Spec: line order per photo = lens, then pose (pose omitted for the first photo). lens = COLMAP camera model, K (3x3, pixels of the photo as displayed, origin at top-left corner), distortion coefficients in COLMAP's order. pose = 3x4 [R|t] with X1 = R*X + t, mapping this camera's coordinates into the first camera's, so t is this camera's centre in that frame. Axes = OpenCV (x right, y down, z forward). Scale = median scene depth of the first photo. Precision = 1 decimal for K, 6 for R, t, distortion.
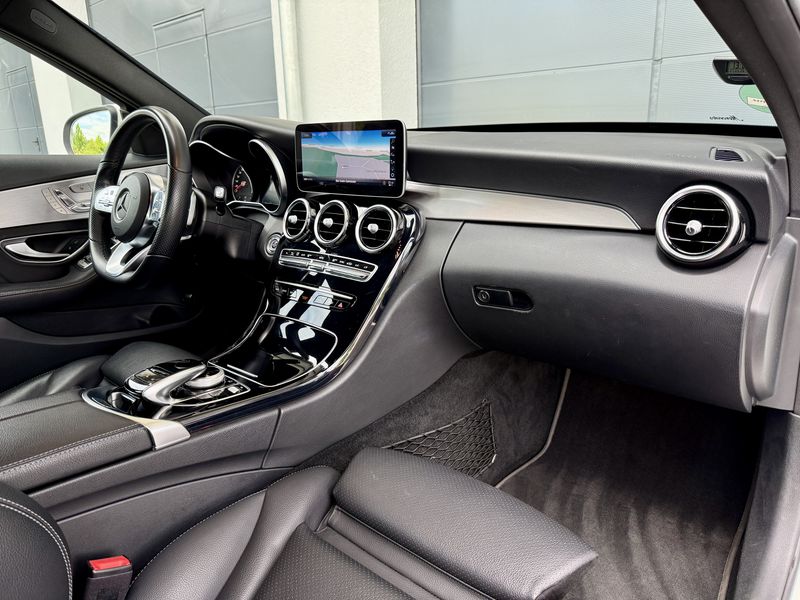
lens RADIAL K [[564.7, 0, 401.0], [0, 564.7, 303.7], [0, 0, 1]] dist [0.040610, -0.016875]
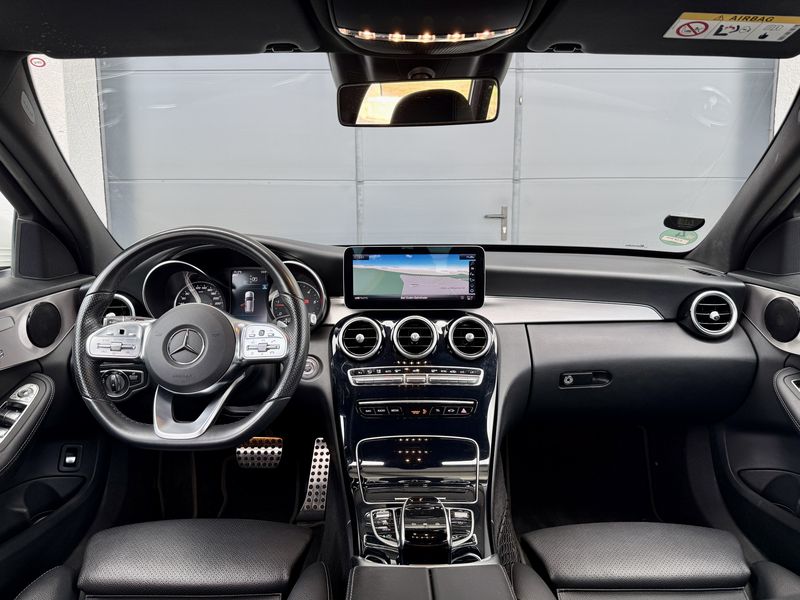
lens RADIAL K [[564.7, 0, 396.8], [0, 564.7, 298.4], [0, 0, 1]] dist [0.040610, -0.016875]
pose [[0.743320, -0.066601, 0.665613, -0.903264], [0.173346, 0.980220, -0.095503, -0.126379], [-0.646086, 0.186370, 0.740161, 0.235326]]
